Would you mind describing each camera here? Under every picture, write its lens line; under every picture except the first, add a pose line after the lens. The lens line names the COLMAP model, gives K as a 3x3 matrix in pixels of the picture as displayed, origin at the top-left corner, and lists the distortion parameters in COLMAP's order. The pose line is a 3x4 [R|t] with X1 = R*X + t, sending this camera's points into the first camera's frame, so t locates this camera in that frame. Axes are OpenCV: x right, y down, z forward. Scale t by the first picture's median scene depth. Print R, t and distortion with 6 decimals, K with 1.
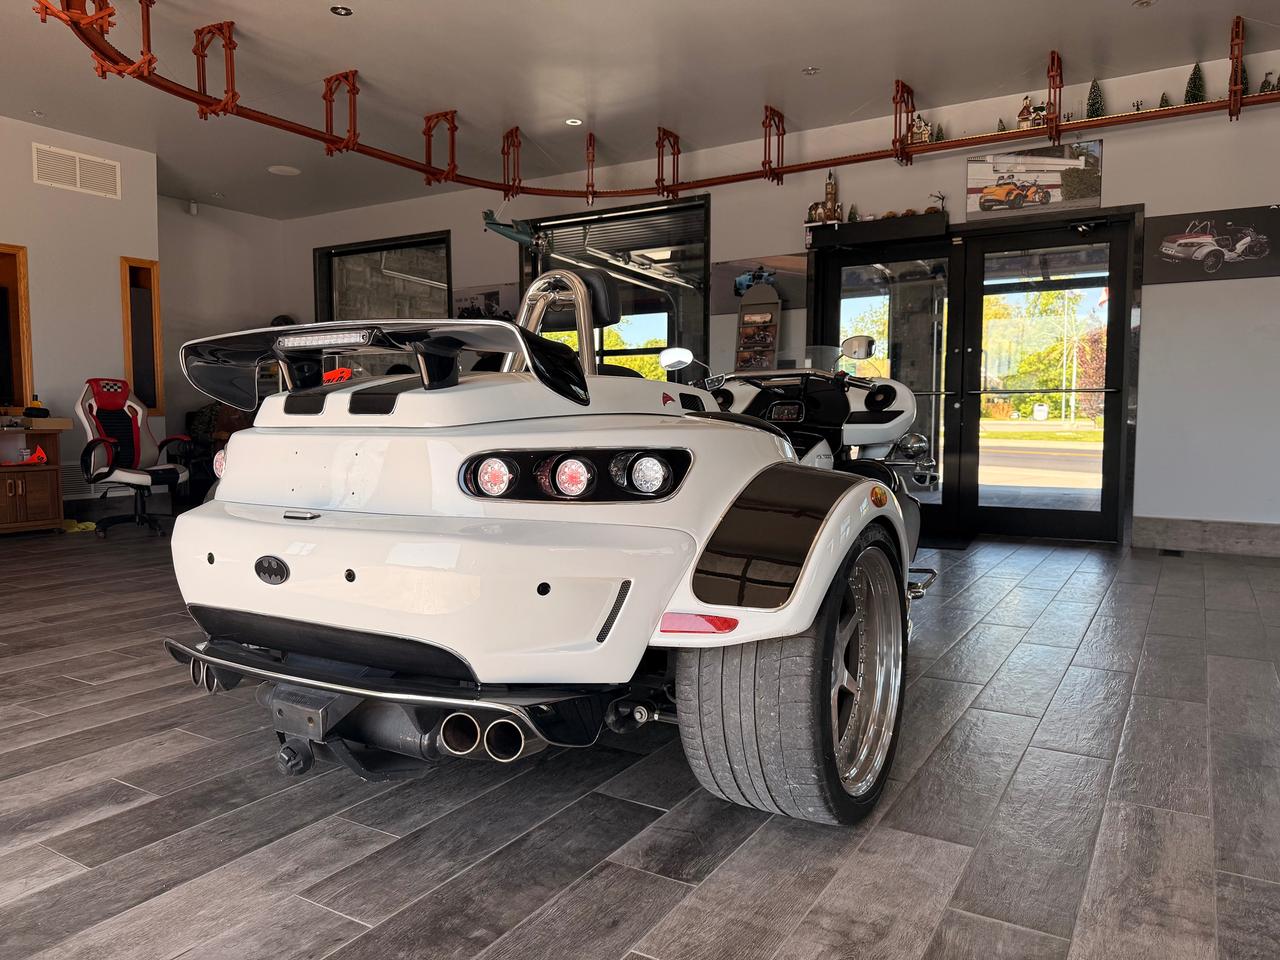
lens RADIAL K [[904.9, 0, 644.6], [0, 904.9, 487.8], [0, 0, 1]] dist [0.056169, -0.104019]
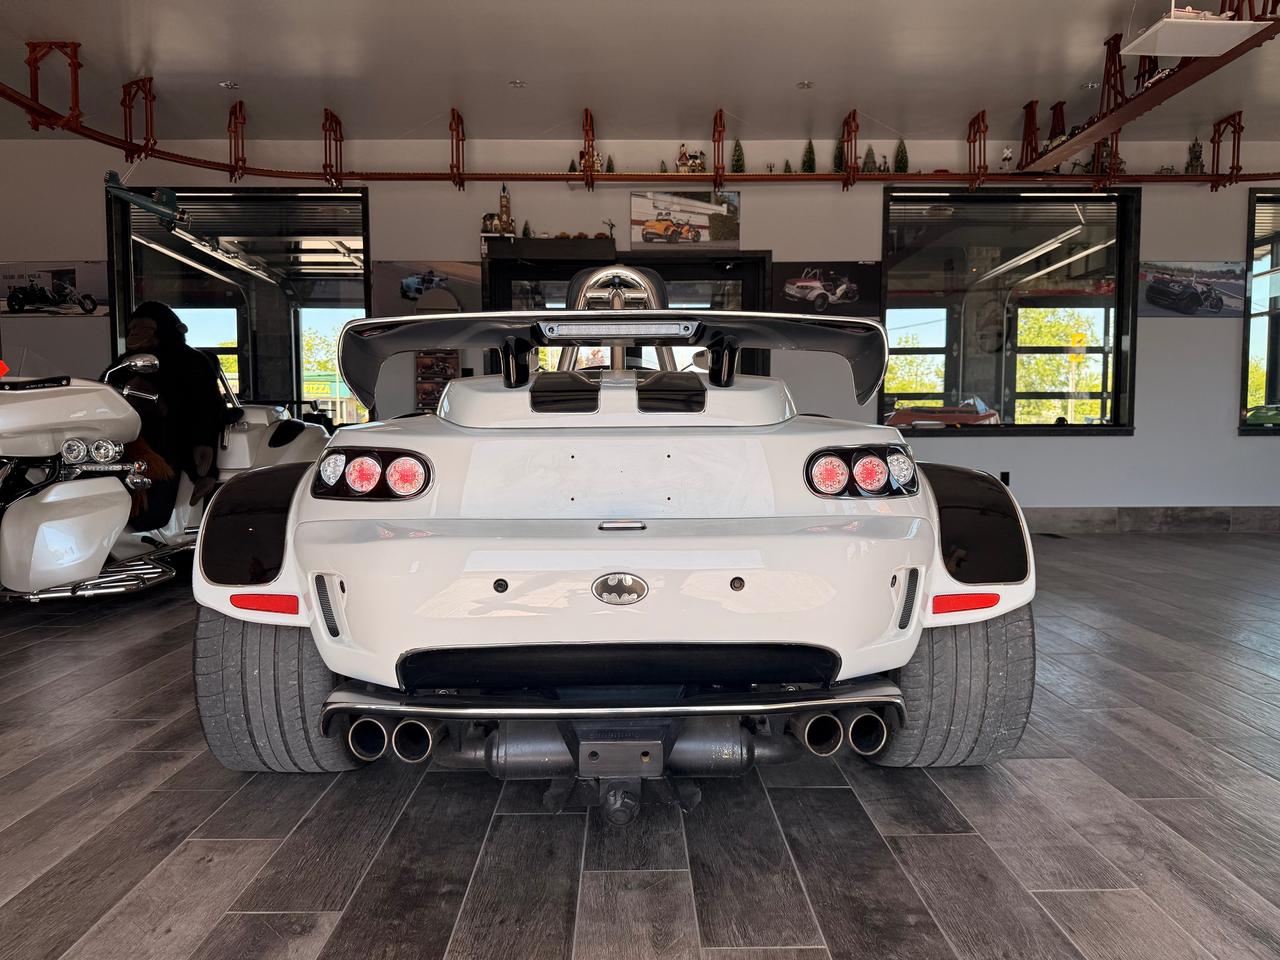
lens RADIAL K [[904.9, 0, 644.6], [0, 904.9, 487.8], [0, 0, 1]] dist [0.056169, -0.104019]
pose [[0.842648, -0.034013, 0.537390, -0.248718], [0.041259, 0.999147, -0.001457, -0.001077], [-0.536882, 0.023400, 0.843333, 0.074658]]
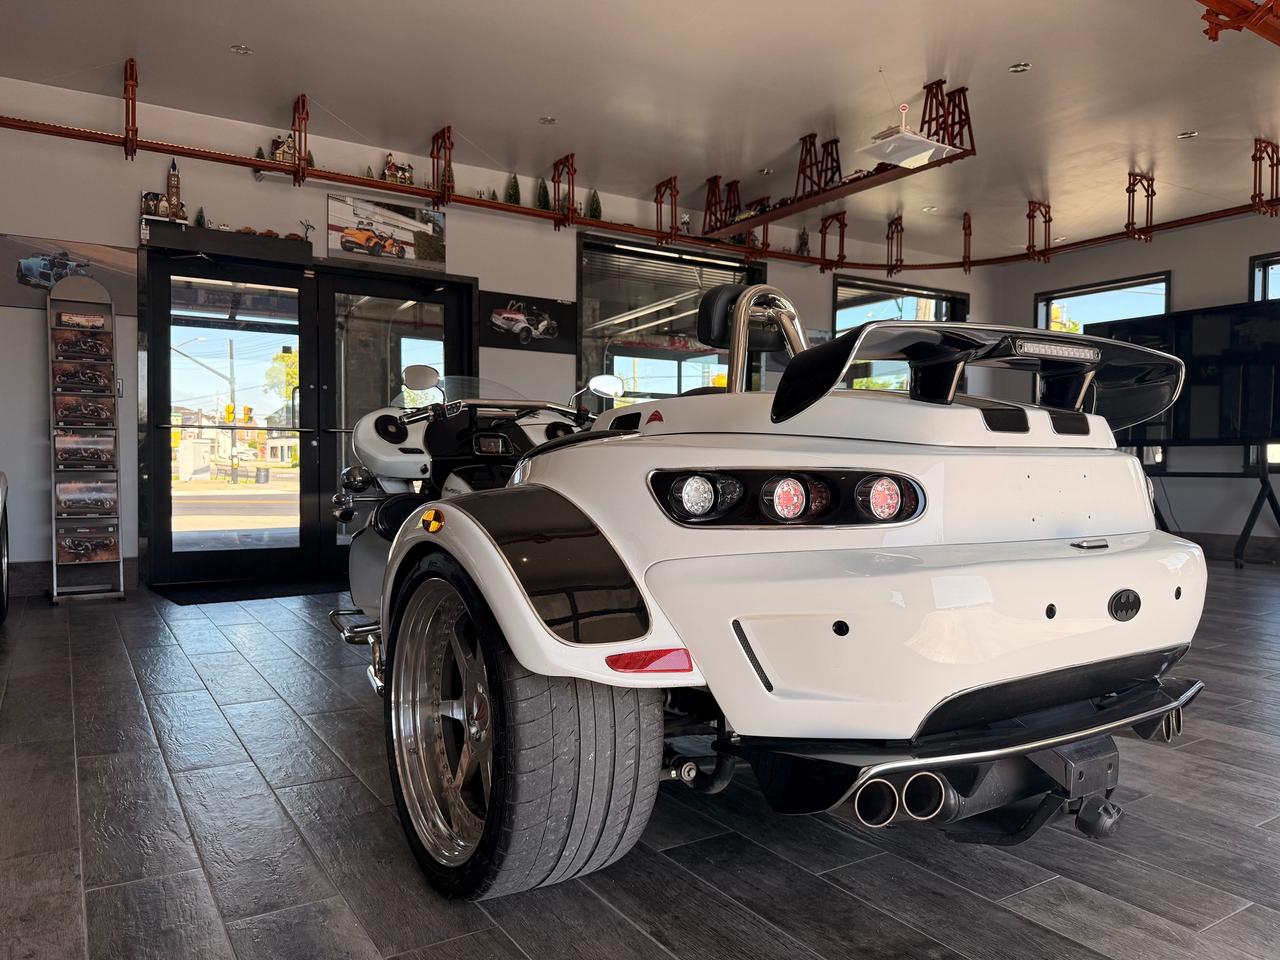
lens RADIAL K [[893.4, 0, 670.8], [0, 893.4, 501.9], [0, 0, 1]] dist [0.048606, -0.094696]
pose [[0.431235, -0.027999, 0.901805, -0.390585], [0.059595, 0.998220, 0.002495, -0.009479], [-0.900269, 0.052667, 0.432135, 0.278885]]
